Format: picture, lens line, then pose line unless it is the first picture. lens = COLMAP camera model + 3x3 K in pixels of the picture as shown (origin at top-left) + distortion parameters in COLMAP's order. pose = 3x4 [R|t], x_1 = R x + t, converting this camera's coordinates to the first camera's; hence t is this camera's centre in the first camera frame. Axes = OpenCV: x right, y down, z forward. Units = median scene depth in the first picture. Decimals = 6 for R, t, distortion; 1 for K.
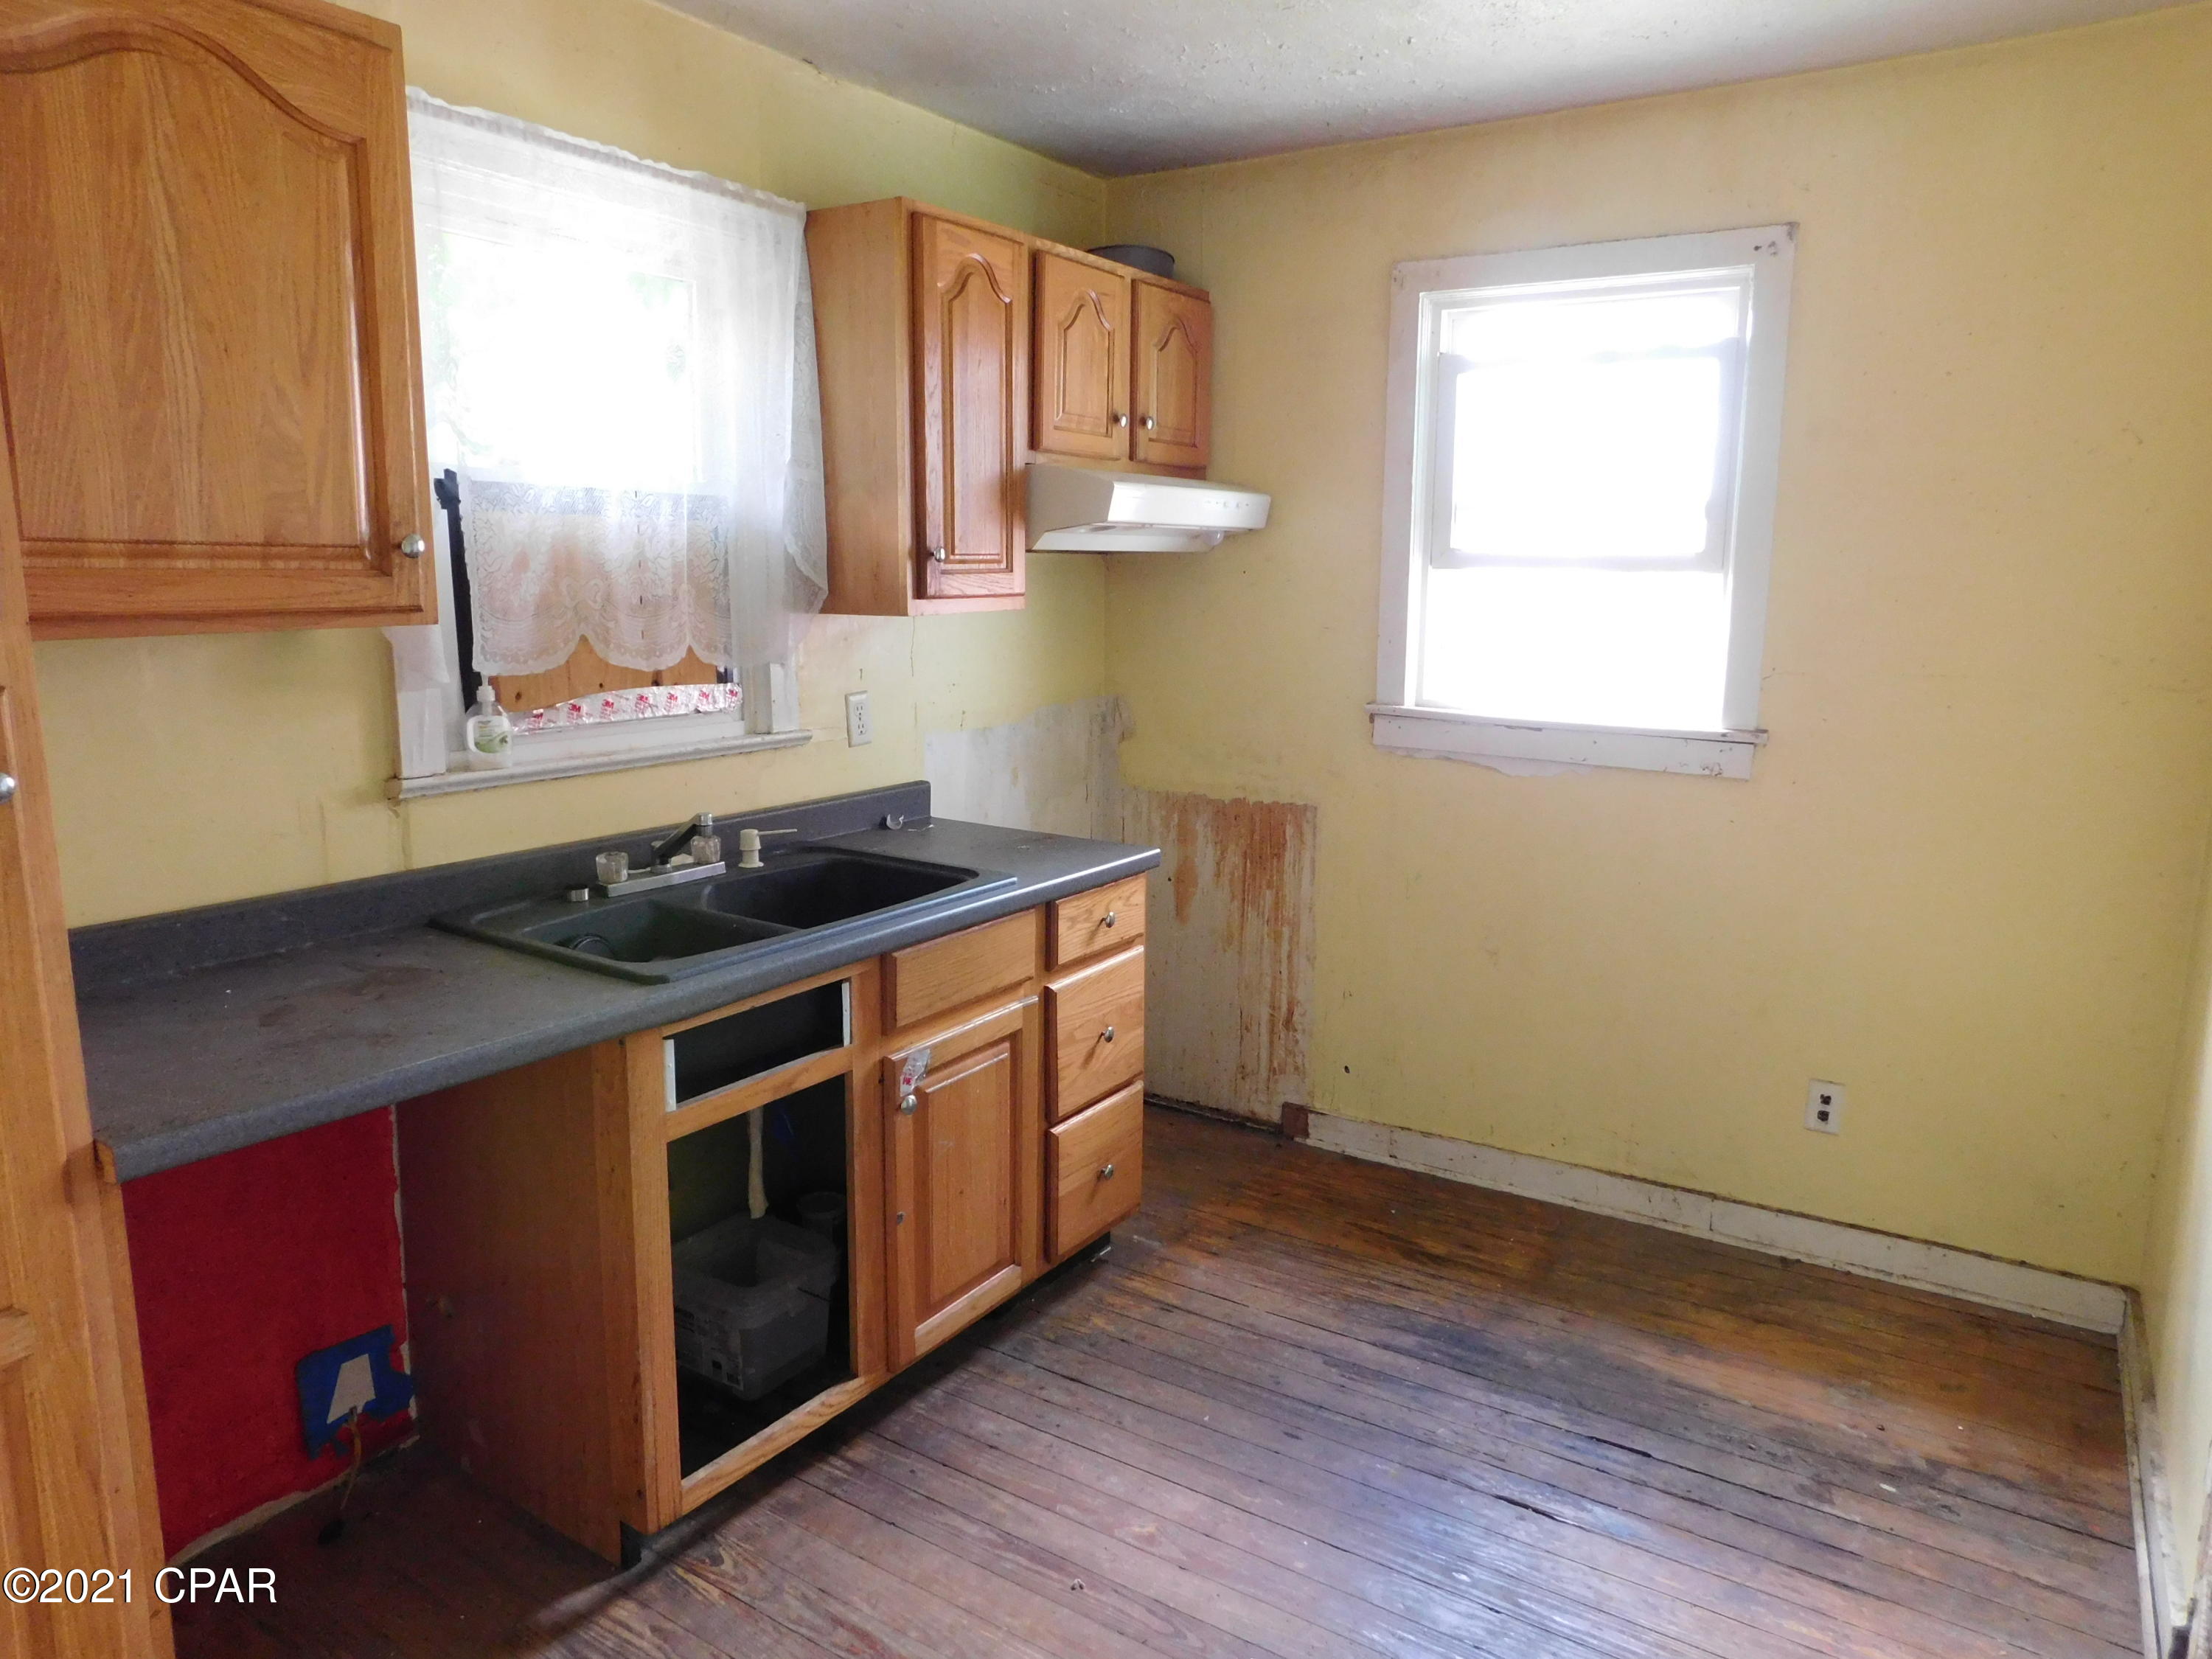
lens RADIAL K [[1455.9, 0, 1116.4], [0, 1455.9, 826.2], [0, 0, 1]] dist [-0.065351, 0.047321]
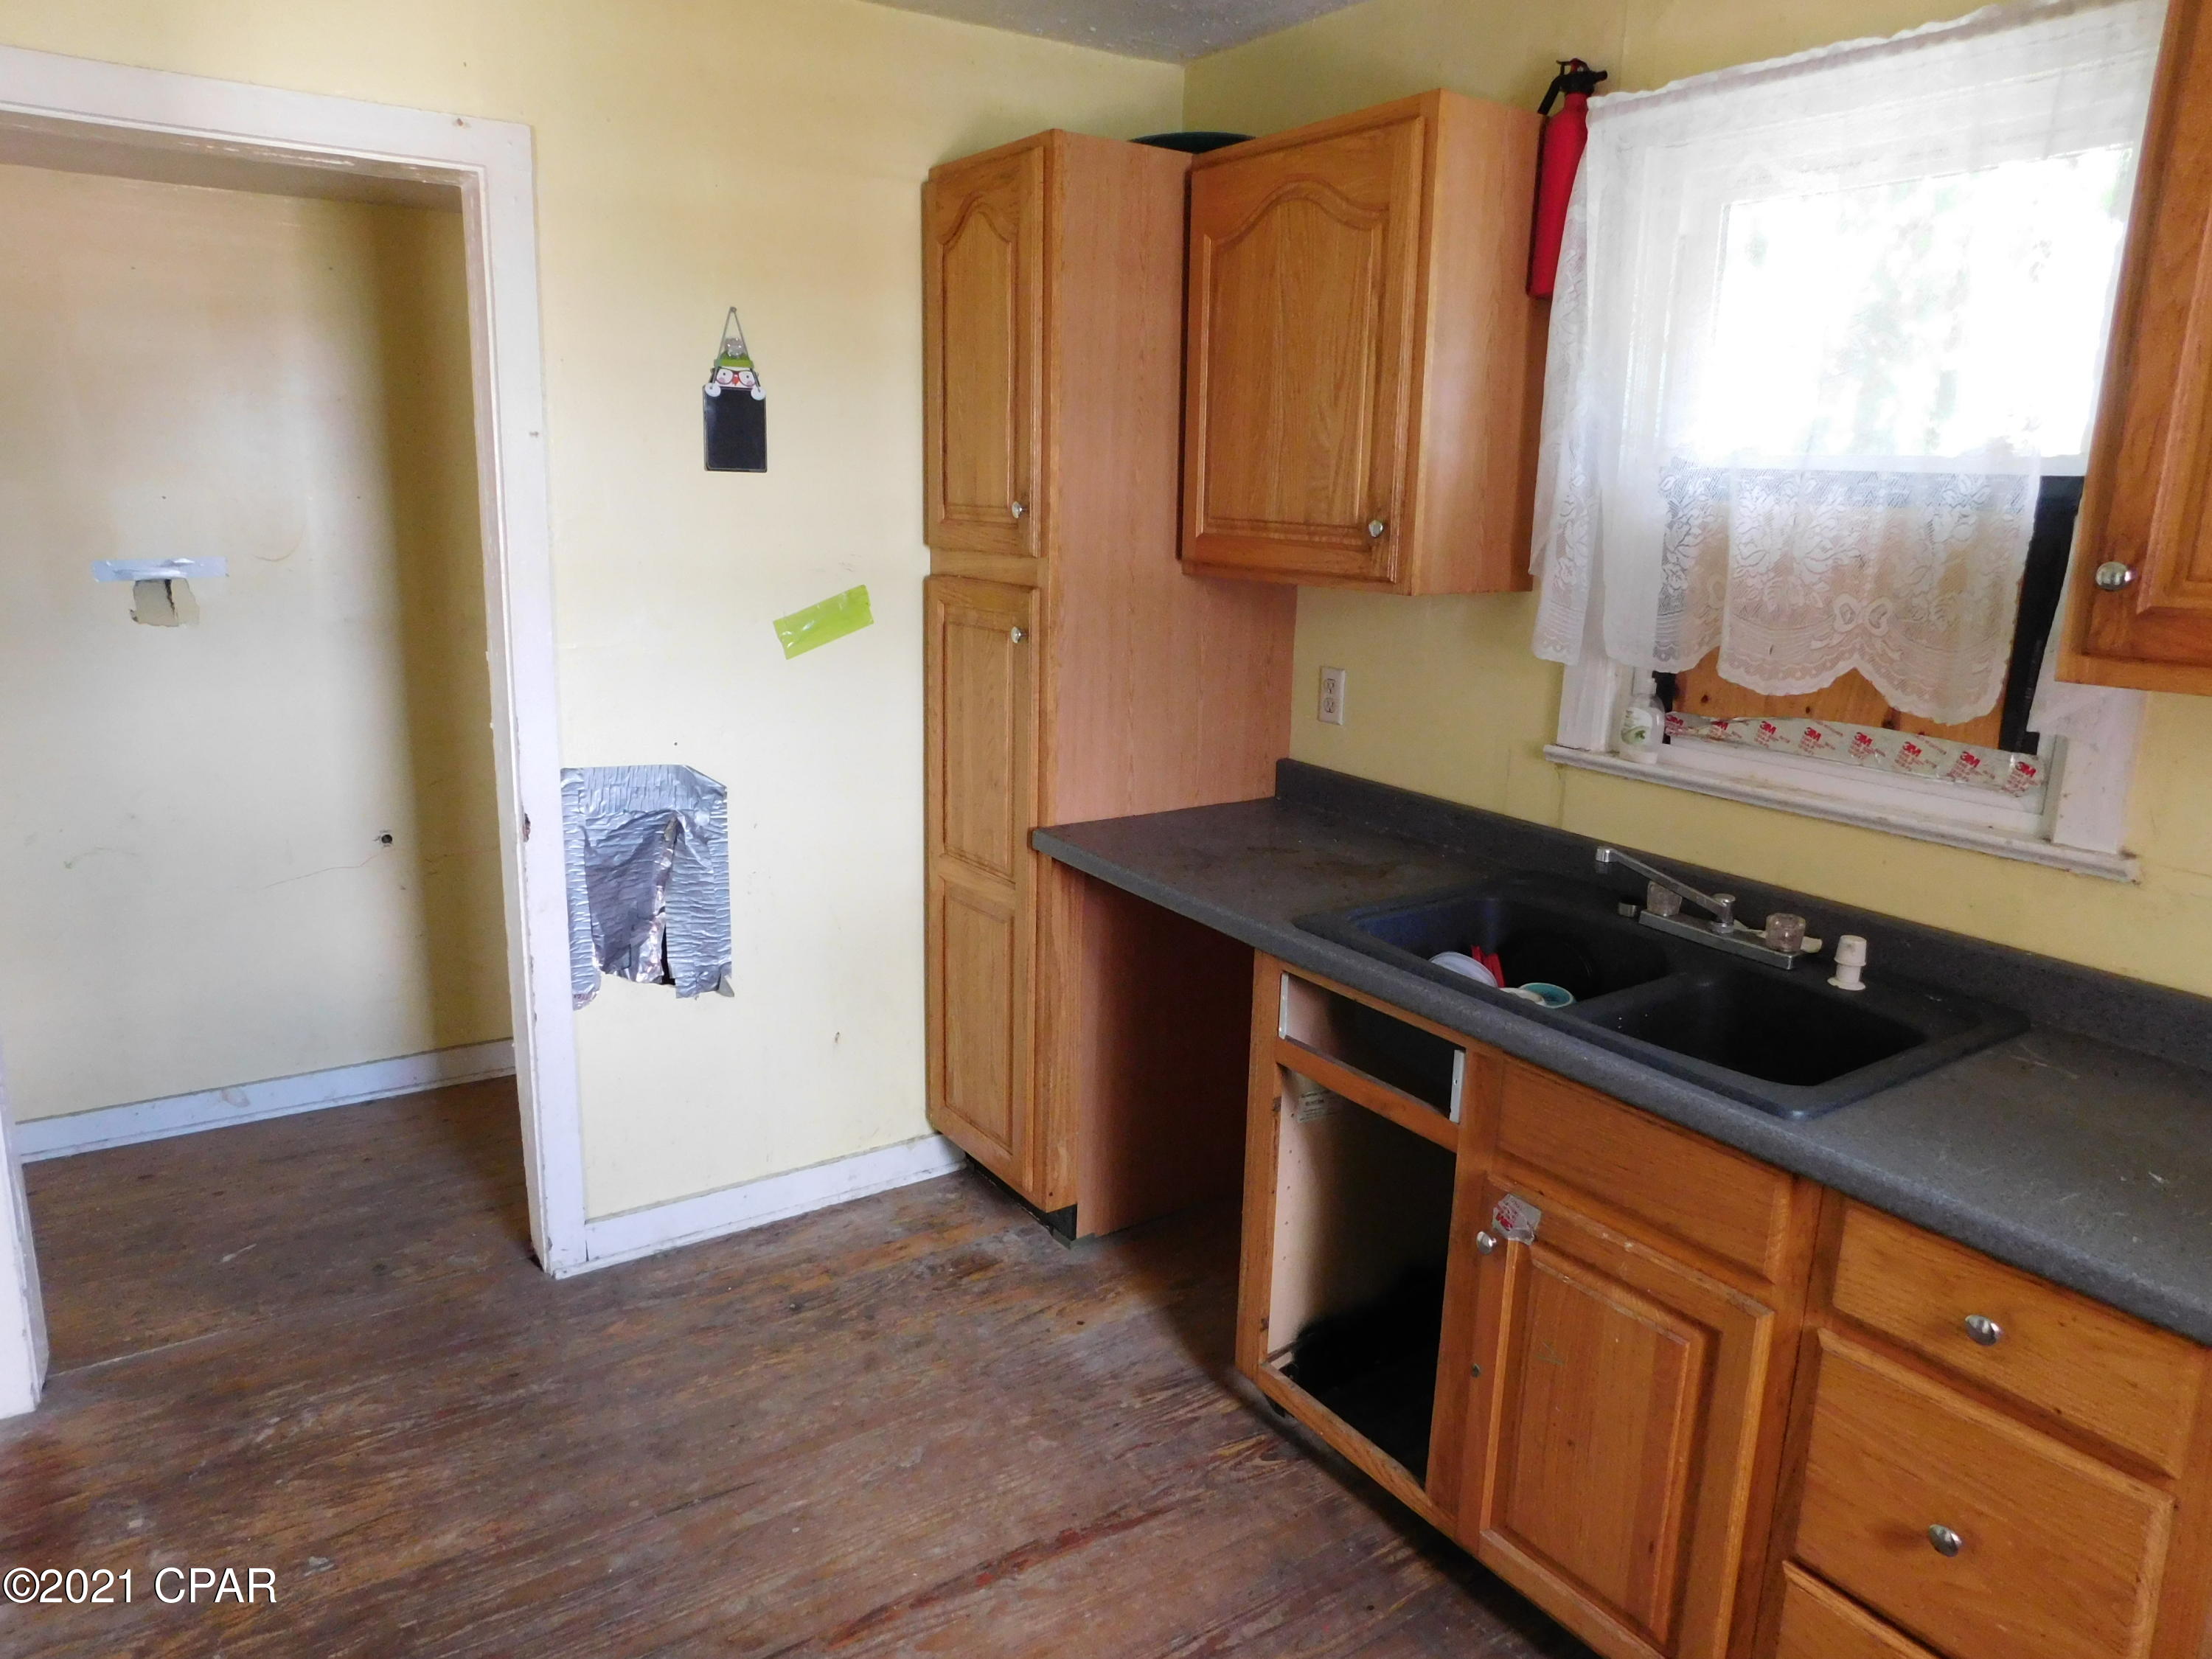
lens RADIAL K [[1455.9, 0, 1106.8], [0, 1455.9, 832.0], [0, 0, 1]] dist [-0.065351, 0.047321]
pose [[-0.384736, 0.195401, -0.902107, 0.505721], [-0.191457, 0.939186, 0.285086, -0.171992], [0.902952, 0.282397, -0.323927, 0.836586]]
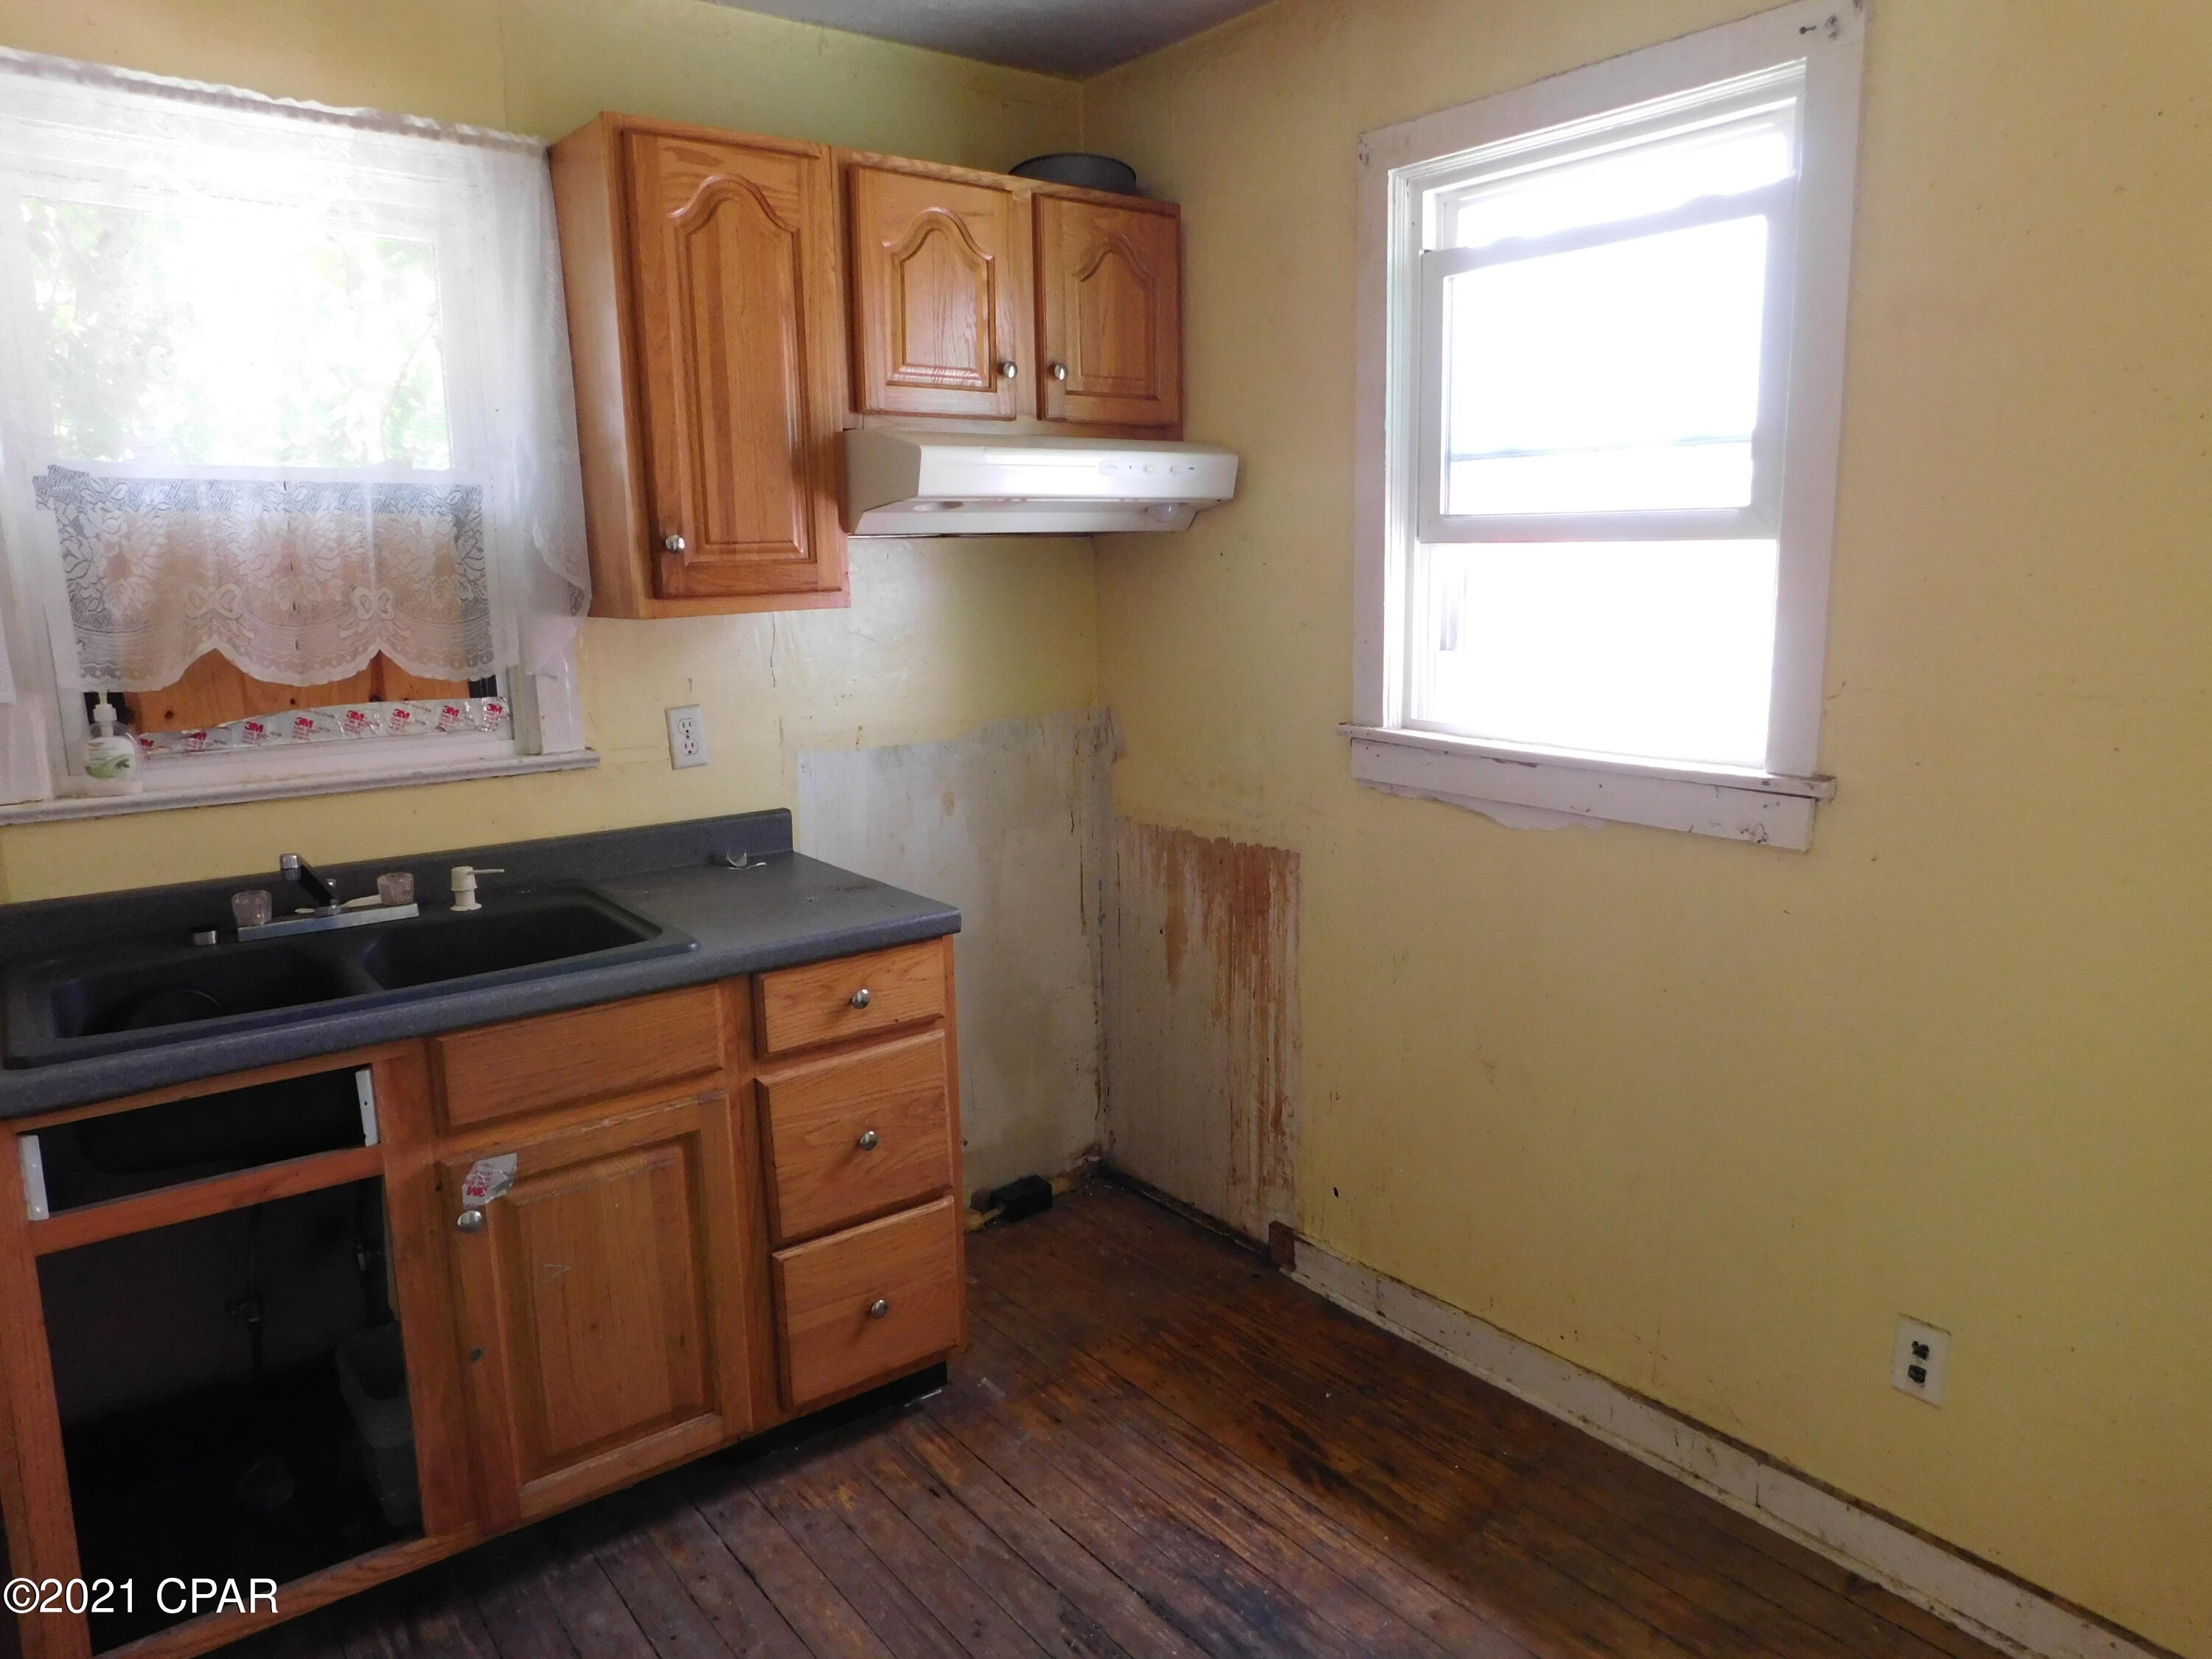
lens RADIAL K [[1455.9, 0, 1108.8], [0, 1455.9, 825.4], [0, 0, 1]] dist [-0.065351, 0.047321]
pose [[0.944824, 0.036127, -0.325581, 0.375609], [-0.034104, 0.999347, 0.011922, -0.043907], [0.325799, -0.000160, 0.945439, 0.293950]]
